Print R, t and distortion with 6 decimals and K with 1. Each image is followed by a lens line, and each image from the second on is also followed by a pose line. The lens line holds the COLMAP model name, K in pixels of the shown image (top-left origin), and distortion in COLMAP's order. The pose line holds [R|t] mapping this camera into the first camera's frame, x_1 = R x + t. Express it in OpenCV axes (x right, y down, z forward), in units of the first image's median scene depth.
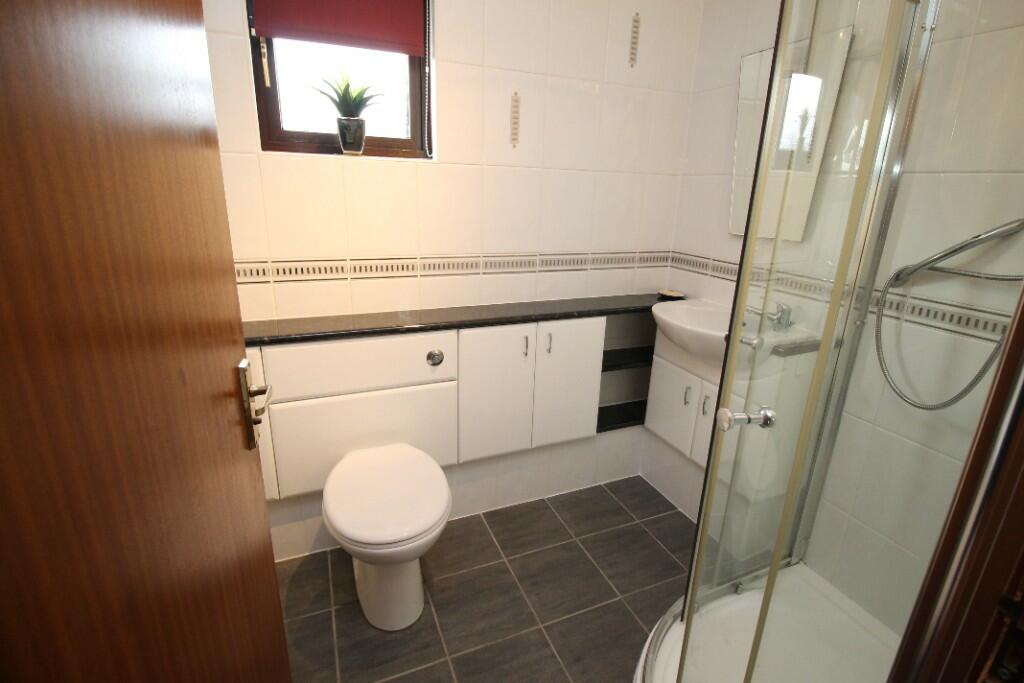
lens RADIAL K [[478.9, 0, 510.5], [0, 478.9, 328.9], [0, 0, 1]] dist [-0.000809, -0.013653]
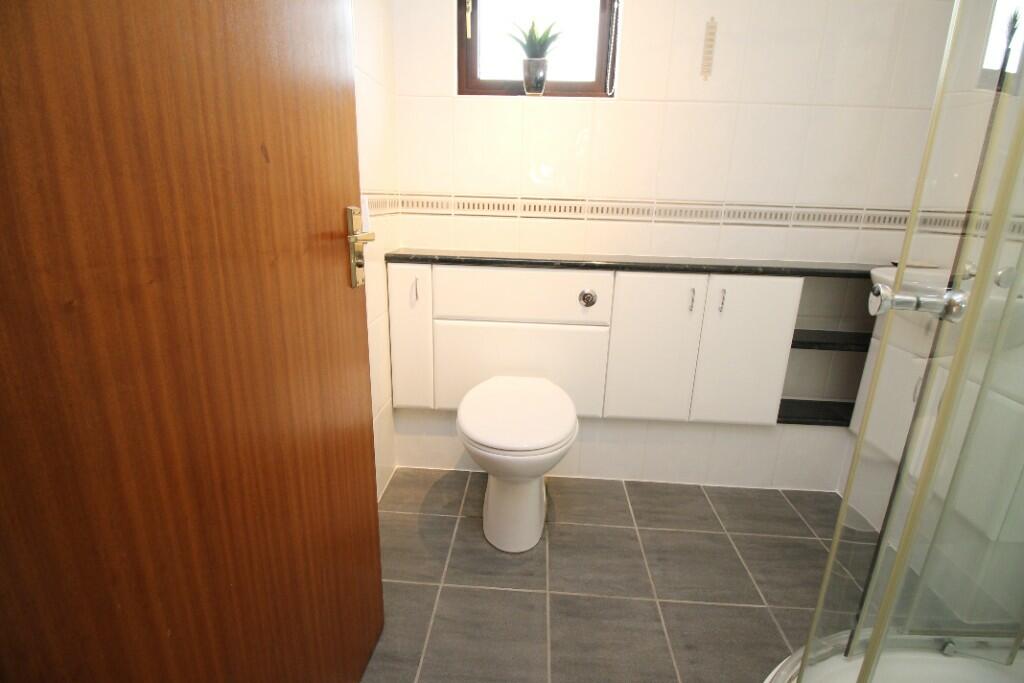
lens RADIAL K [[478.9, 0, 510.5], [0, 478.9, 328.9], [0, 0, 1]] dist [-0.000809, -0.013653]
pose [[0.896602, 0.114964, -0.427654, 0.124942], [-0.127186, 0.991879, -0.000011, 0.142395], [0.424180, 0.054401, 0.903942, 0.056756]]
